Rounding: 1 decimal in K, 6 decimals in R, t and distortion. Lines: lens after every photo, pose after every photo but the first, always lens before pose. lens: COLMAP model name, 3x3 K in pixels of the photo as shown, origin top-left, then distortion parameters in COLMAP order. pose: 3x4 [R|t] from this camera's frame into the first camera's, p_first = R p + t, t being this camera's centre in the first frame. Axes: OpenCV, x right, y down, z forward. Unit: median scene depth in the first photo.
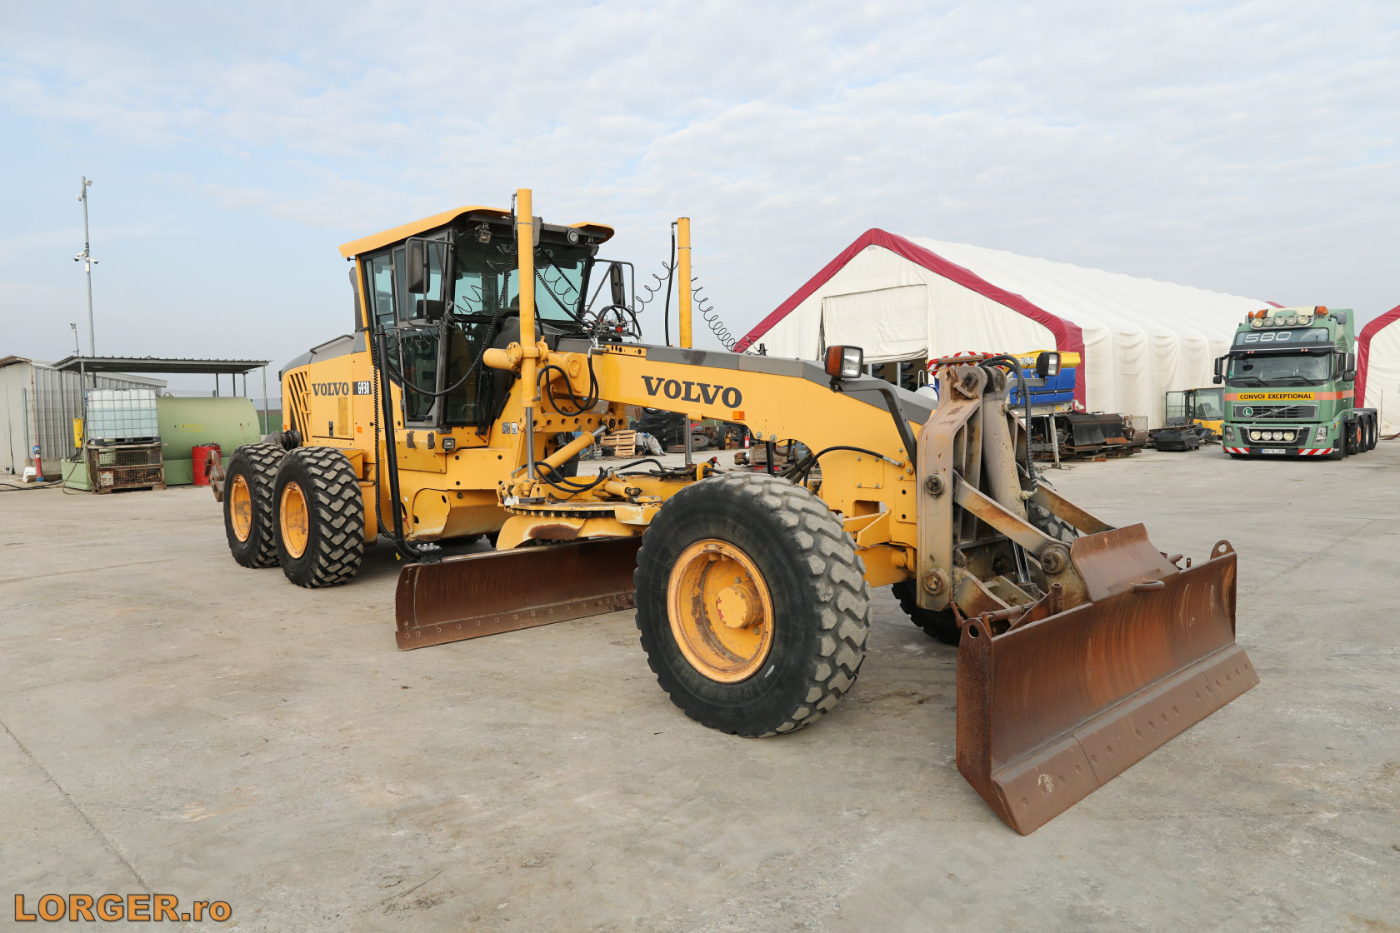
lens RADIAL K [[949.3, 0, 699.2], [0, 949.3, 467.2], [0, 0, 1]] dist [-0.034820, 0.028144]
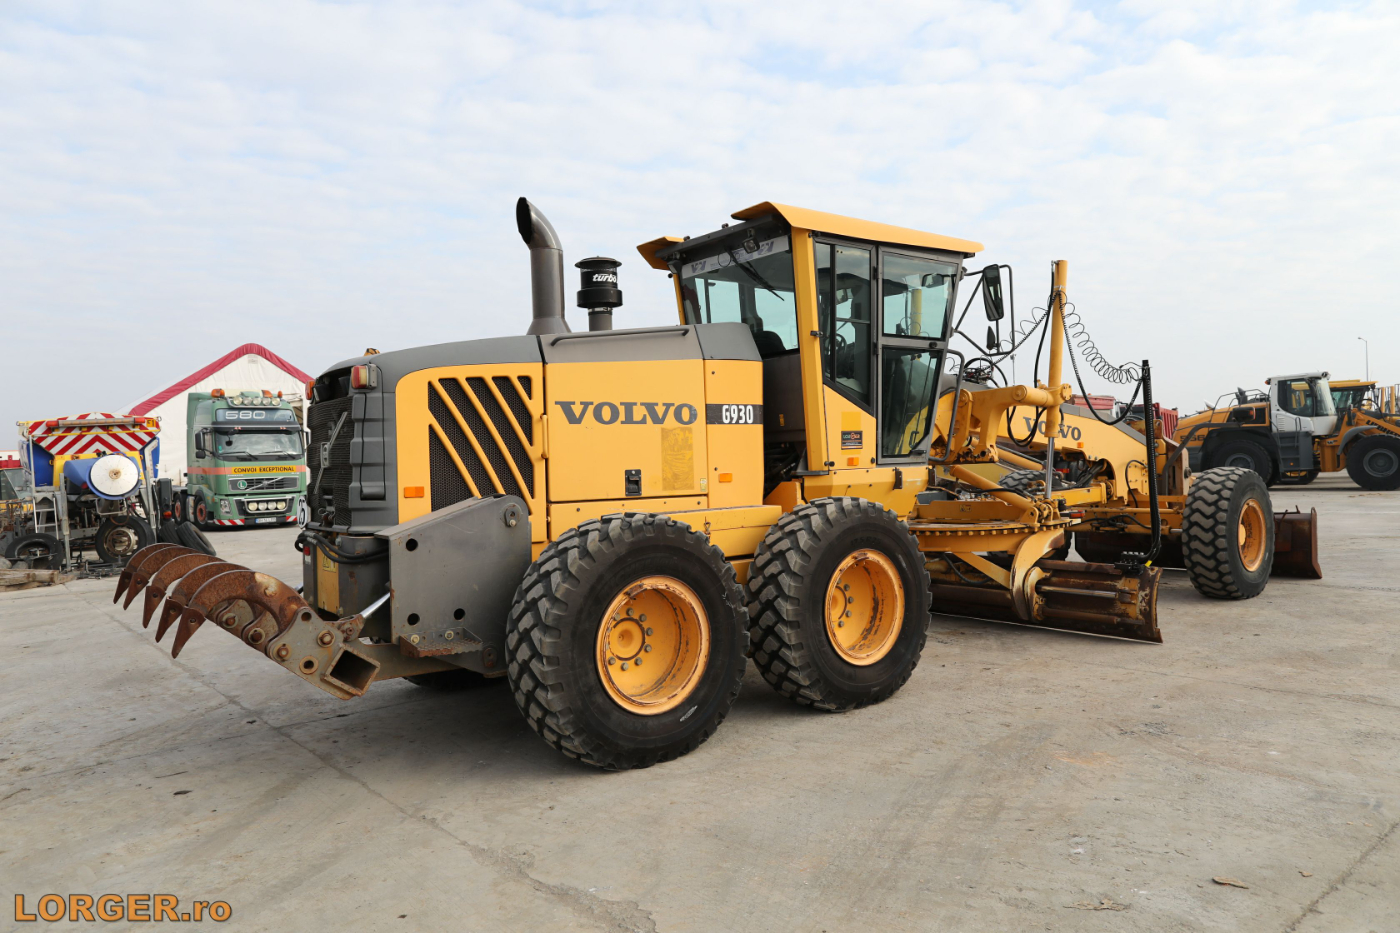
lens RADIAL K [[949.3, 0, 698.4], [0, 949.3, 467.3], [0, 0, 1]] dist [-0.034820, 0.028144]
pose [[0.105820, -0.000131, 0.994385, -0.420567], [0.098992, 0.995034, -0.010404, -0.017322], [-0.989446, 0.099537, 0.105307, 0.393100]]
